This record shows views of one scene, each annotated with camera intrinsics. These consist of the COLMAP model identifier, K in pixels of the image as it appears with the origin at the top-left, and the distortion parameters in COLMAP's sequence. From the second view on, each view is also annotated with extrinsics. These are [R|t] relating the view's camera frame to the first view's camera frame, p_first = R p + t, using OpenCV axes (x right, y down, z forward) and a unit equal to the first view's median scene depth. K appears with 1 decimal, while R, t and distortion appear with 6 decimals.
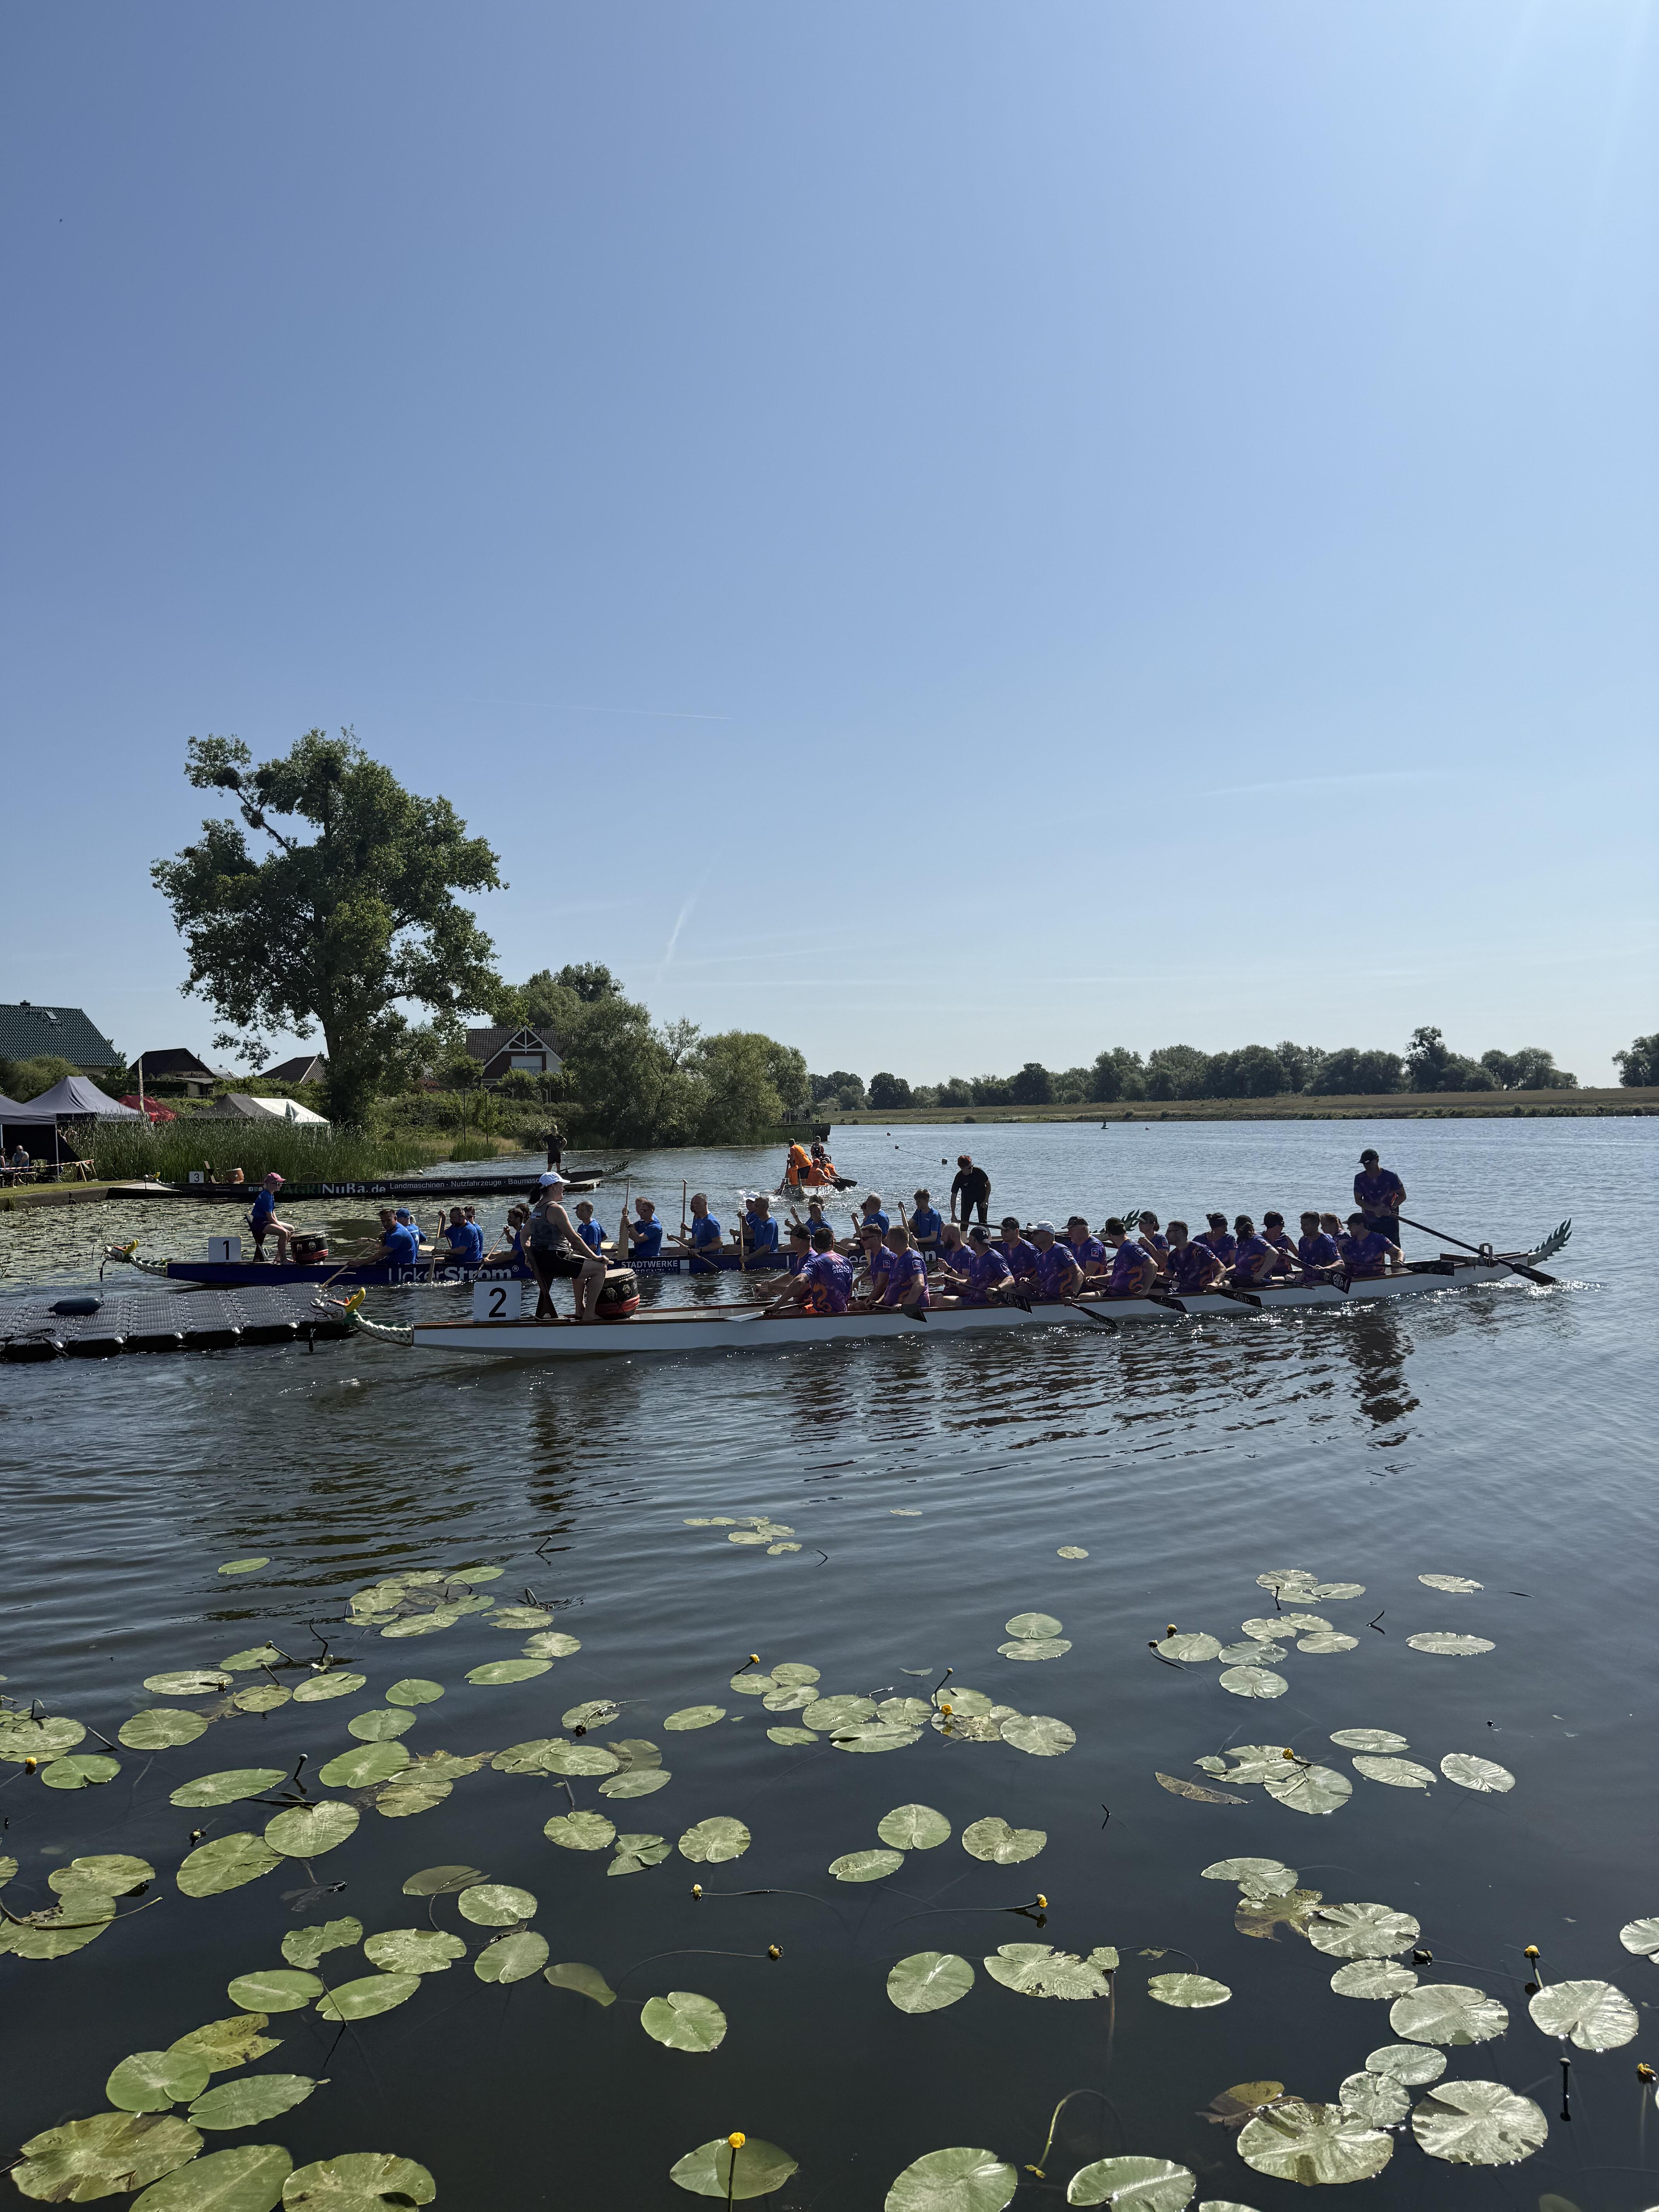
lens RADIAL K [[1673.1, 0, 856.4], [0, 1673.1, 1093.5], [0, 0, 1]] dist [0.089572, -0.085682]
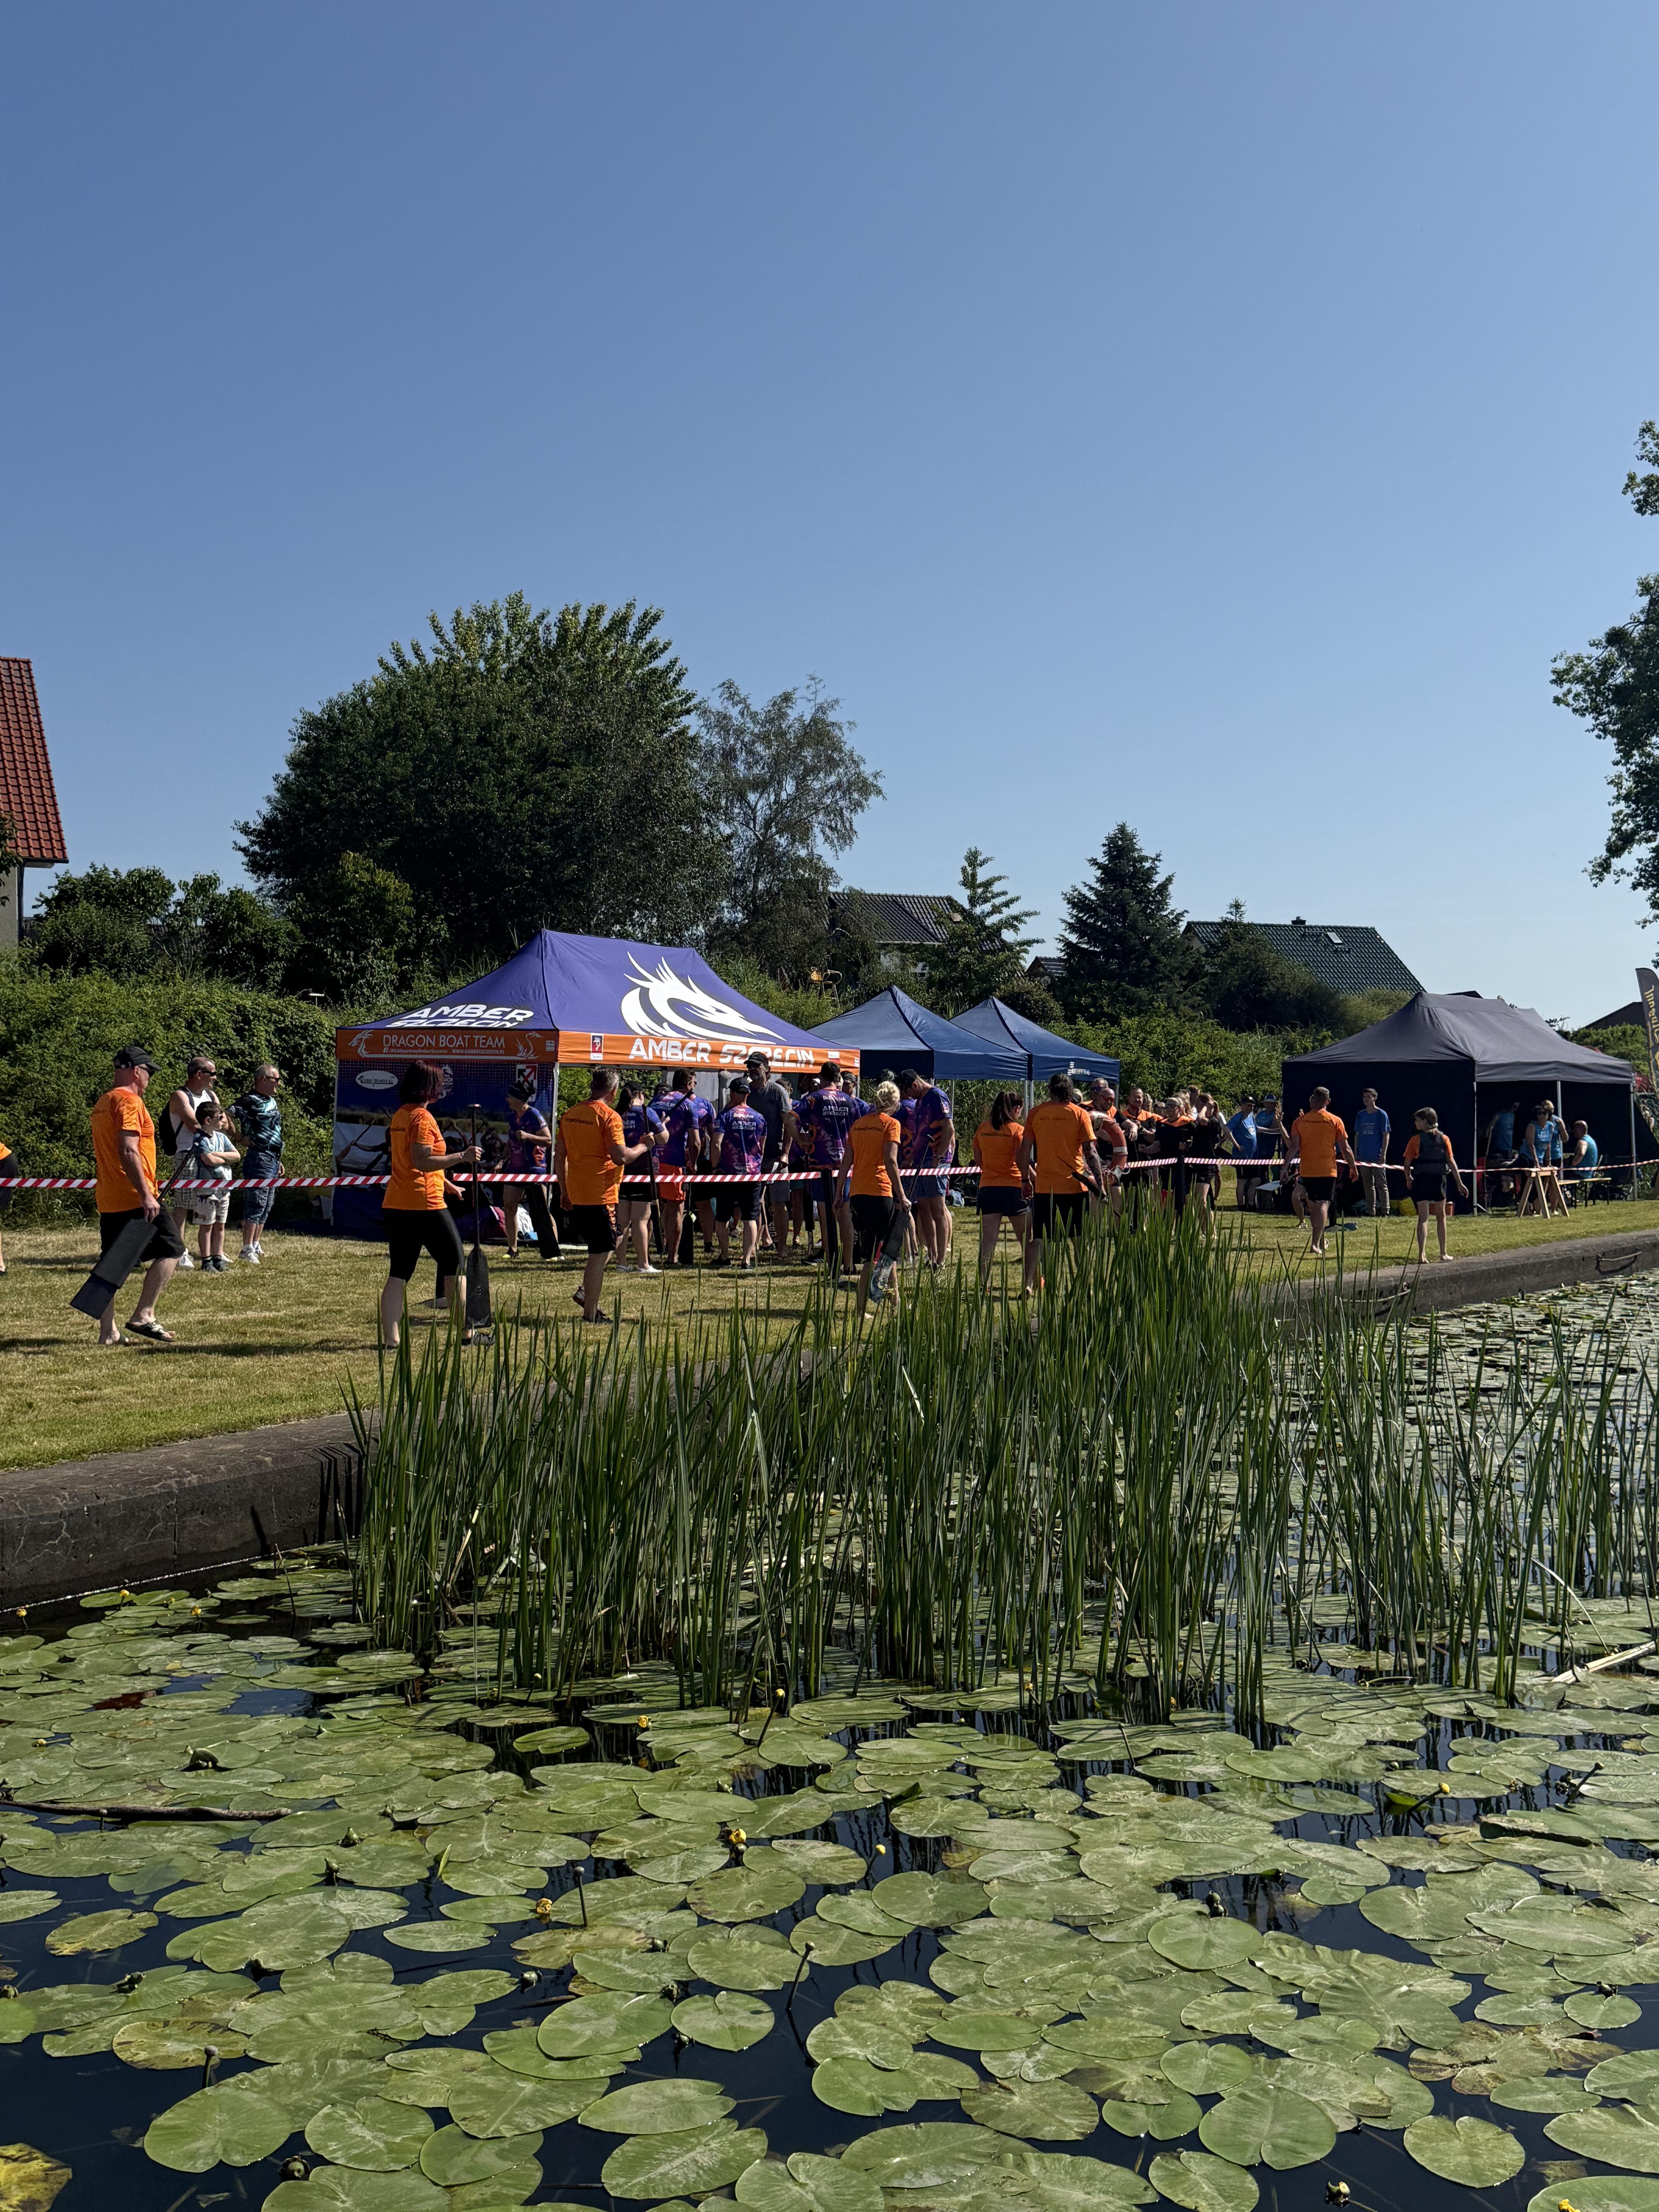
lens RADIAL K [[2363.0, 0, 832.0], [0, 2363.0, 1100.3], [0, 0, 1]] dist [0.119439, 0.000000]
pose [[0.824865, 0.005498, -0.565303, -0.100308], [0.002435, 0.999909, 0.013278, 0.005056], [0.565325, -0.012329, 0.824776, 0.107155]]
